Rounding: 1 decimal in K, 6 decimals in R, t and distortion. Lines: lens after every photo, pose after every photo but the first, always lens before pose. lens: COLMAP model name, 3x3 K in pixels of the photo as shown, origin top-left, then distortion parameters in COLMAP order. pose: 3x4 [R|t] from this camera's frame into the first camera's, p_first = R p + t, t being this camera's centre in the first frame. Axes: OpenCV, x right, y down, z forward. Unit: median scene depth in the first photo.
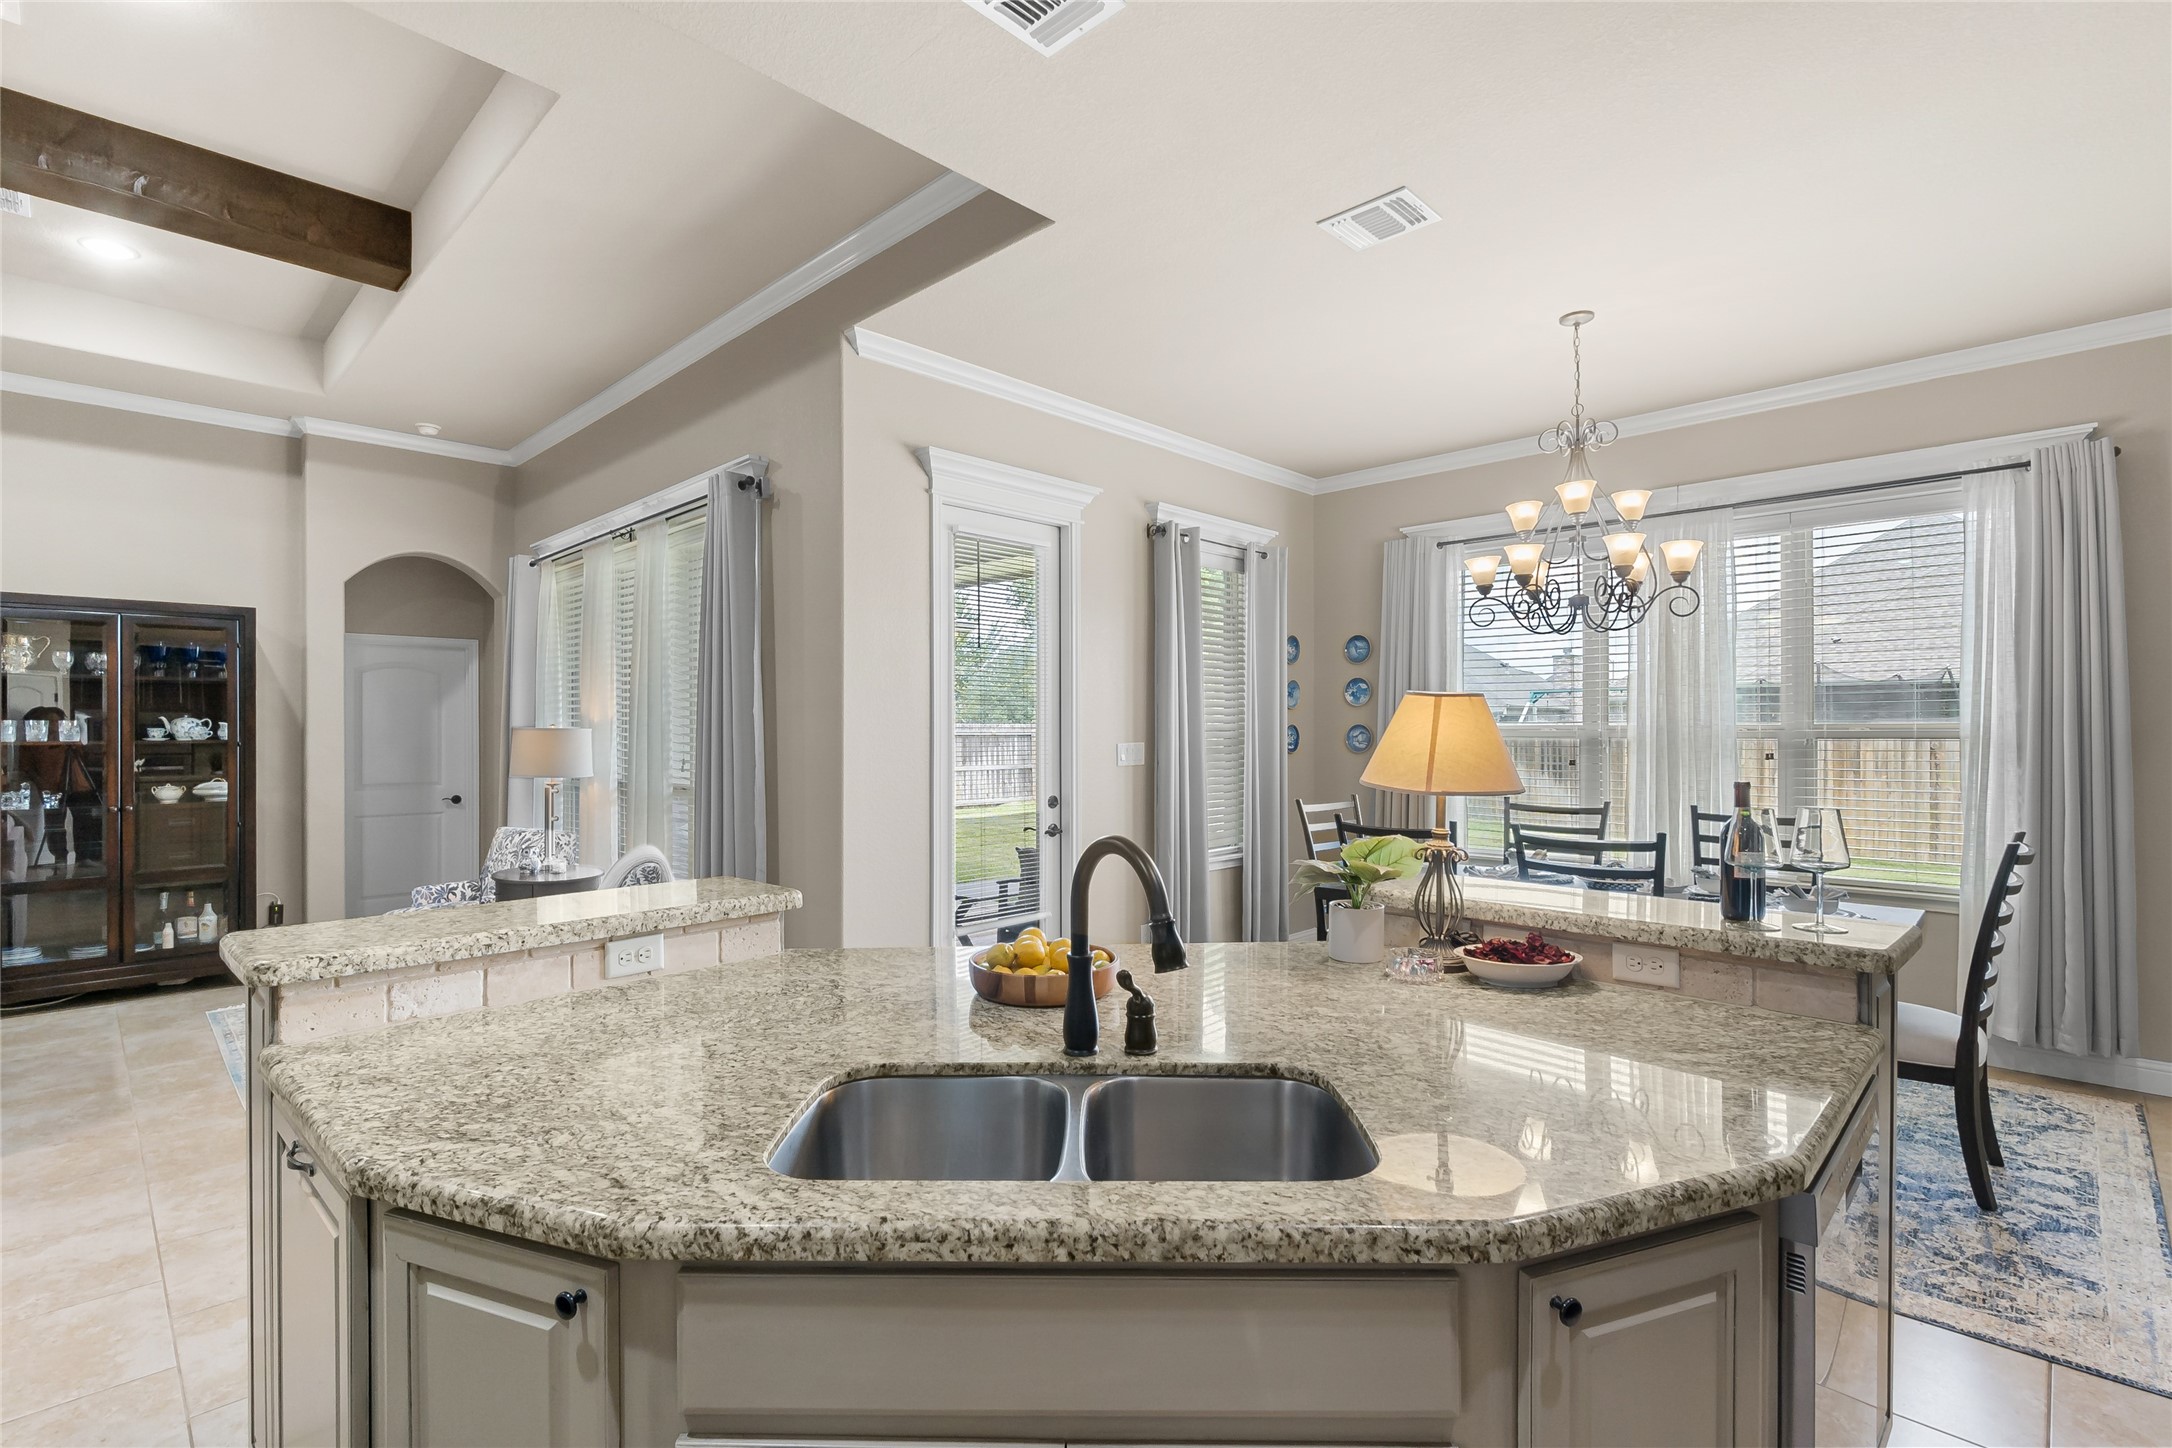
lens RADIAL K [[1002.3, 0, 1063.5], [0, 1002.3, 728.5], [0, 0, 1]] dist [-0.003748, -0.000514]
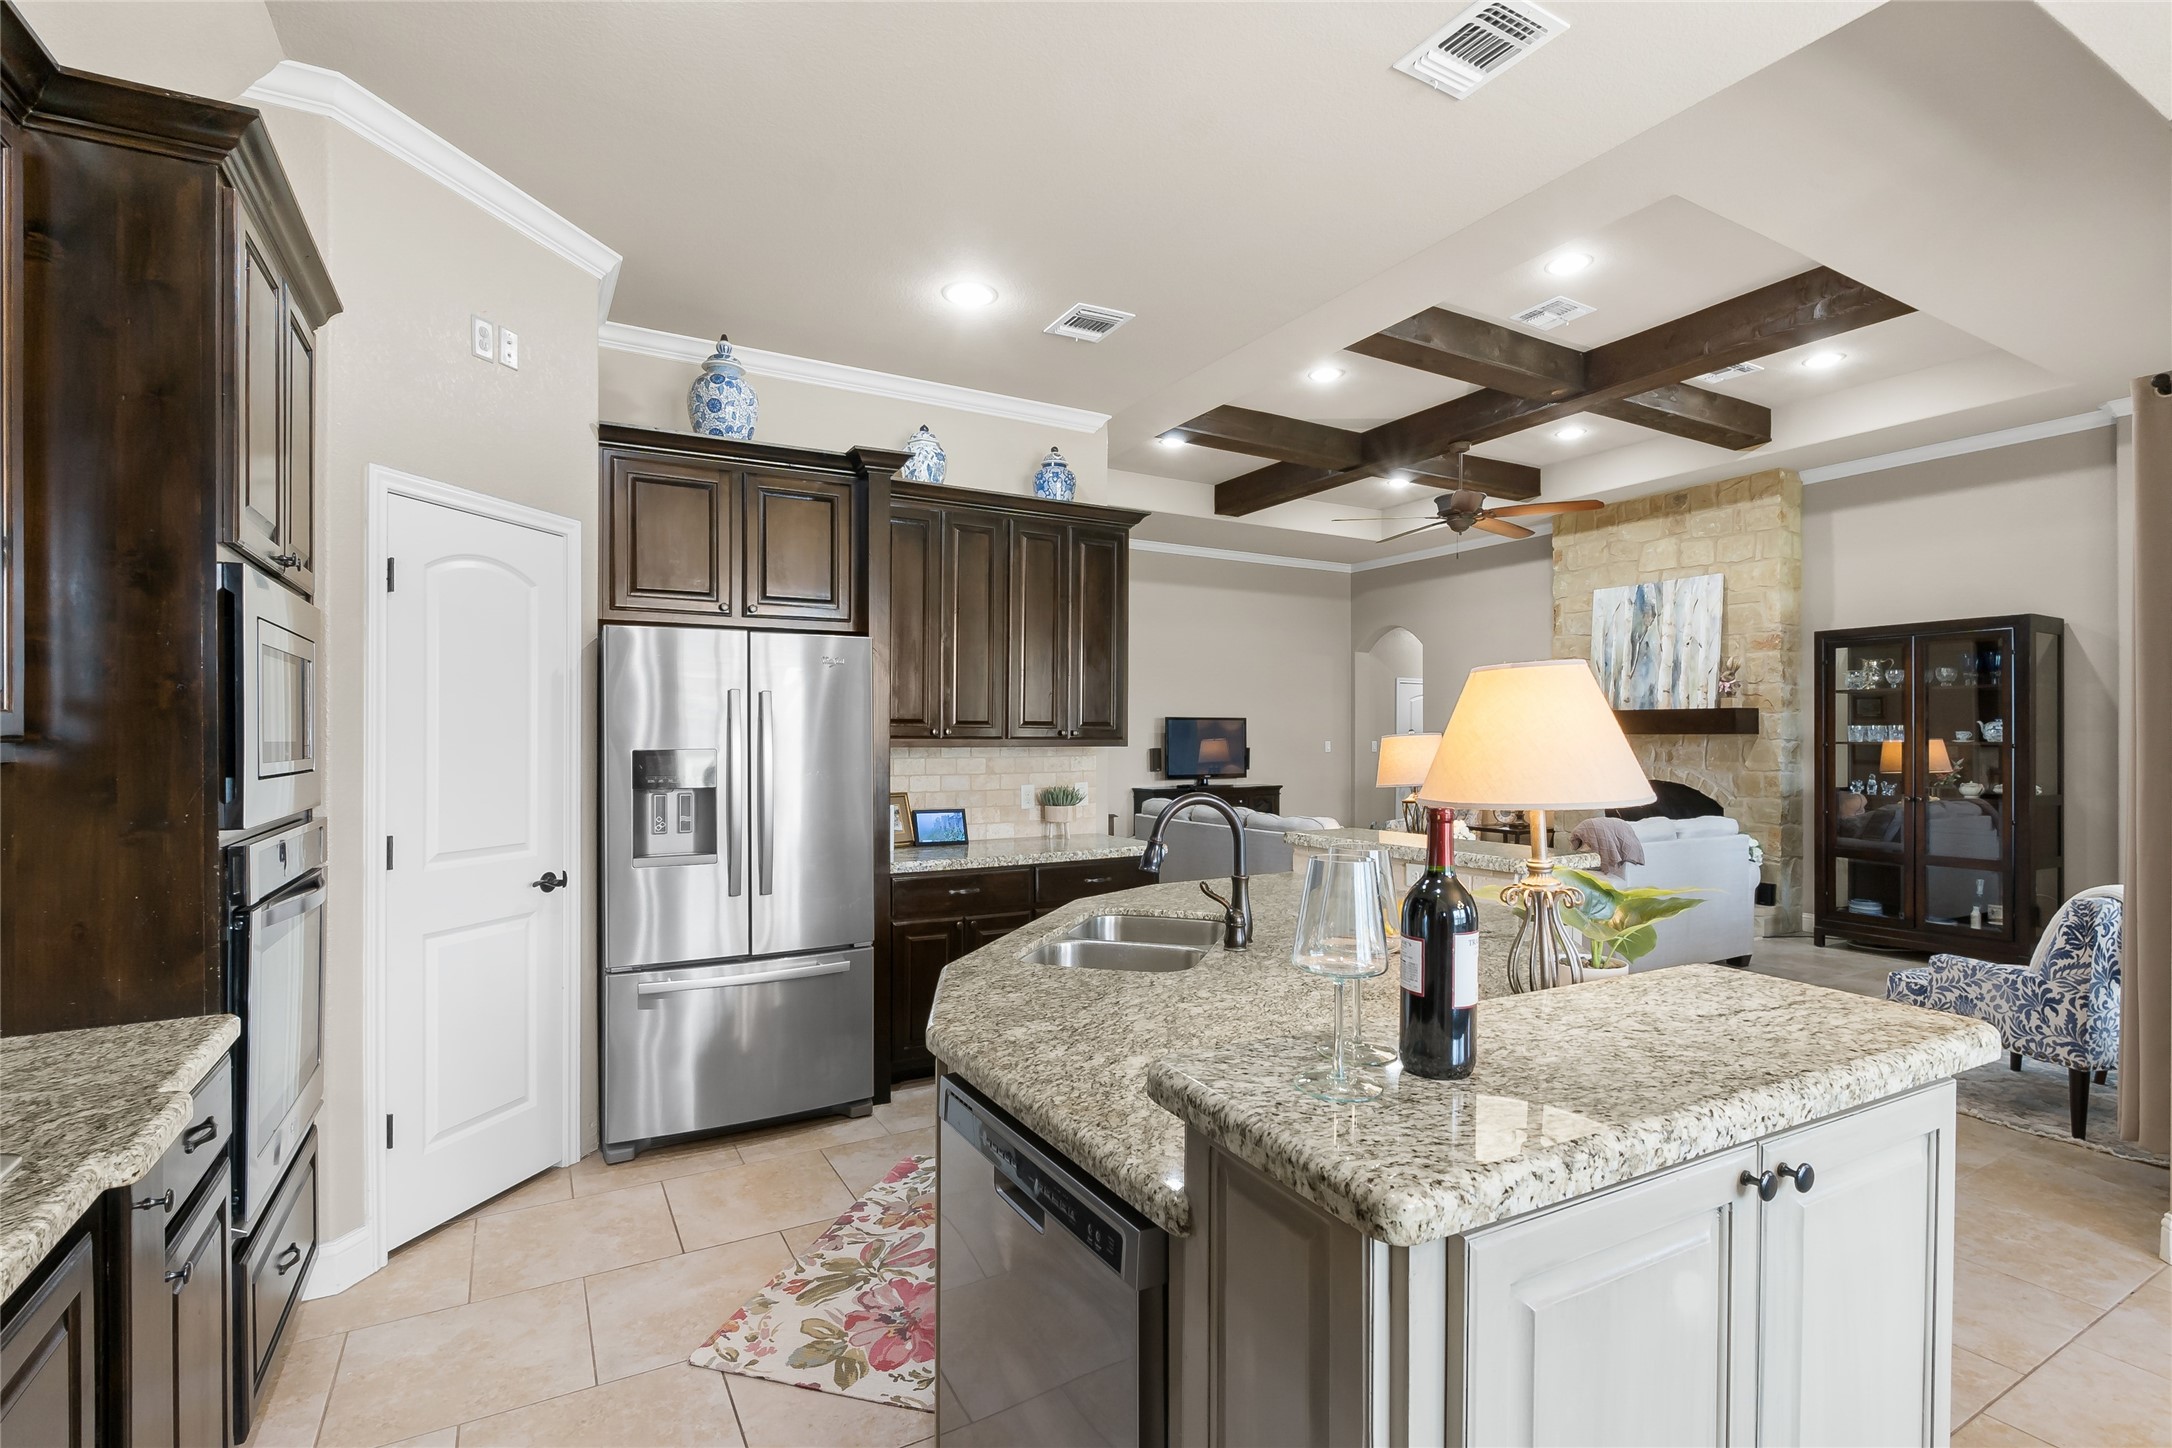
lens RADIAL K [[1002.3, 0, 1099.0], [0, 1002.3, 733.3], [0, 0, 1]] dist [-0.003748, -0.000514]
pose [[-0.253572, -0.002882, -0.967312, 0.511162], [0.000586, 0.999995, -0.003133, 0.006293], [0.967316, -0.001361, -0.253569, 0.398532]]
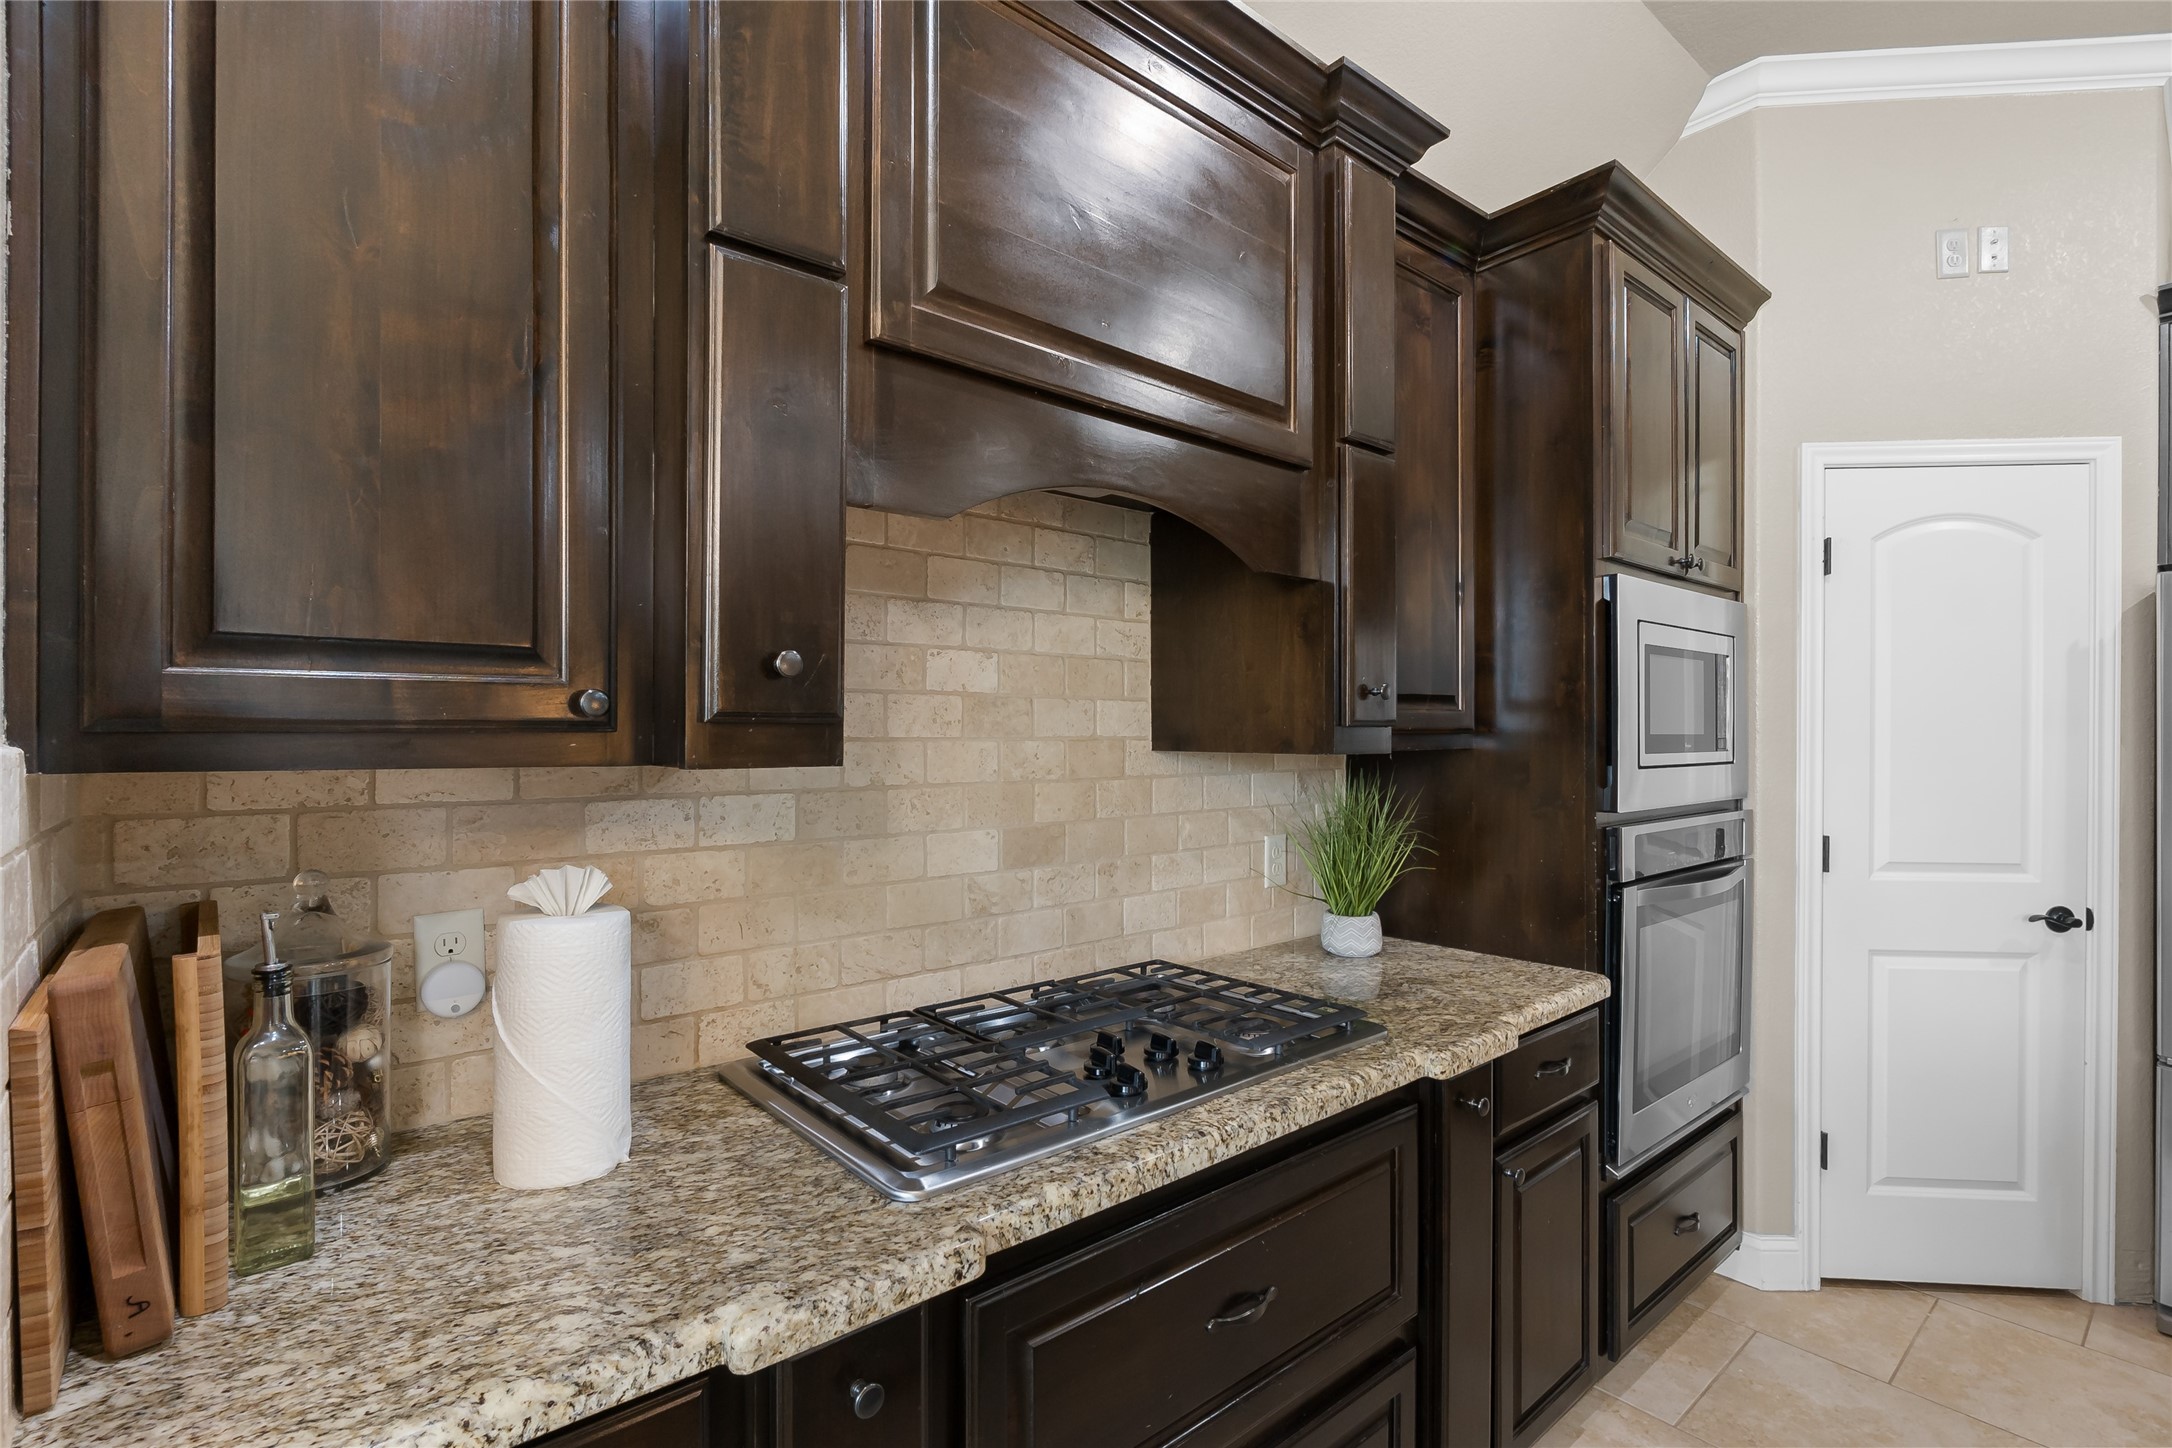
lens RADIAL K [[1002.3, 0, 1068.4], [0, 1002.3, 731.2], [0, 0, 1]] dist [-0.003748, -0.000514]
pose [[-0.995719, -0.001450, 0.092416, 0.418084], [-0.001238, 0.999996, 0.002345, 0.006270], [-0.092420, 0.002220, -0.995718, 0.430570]]
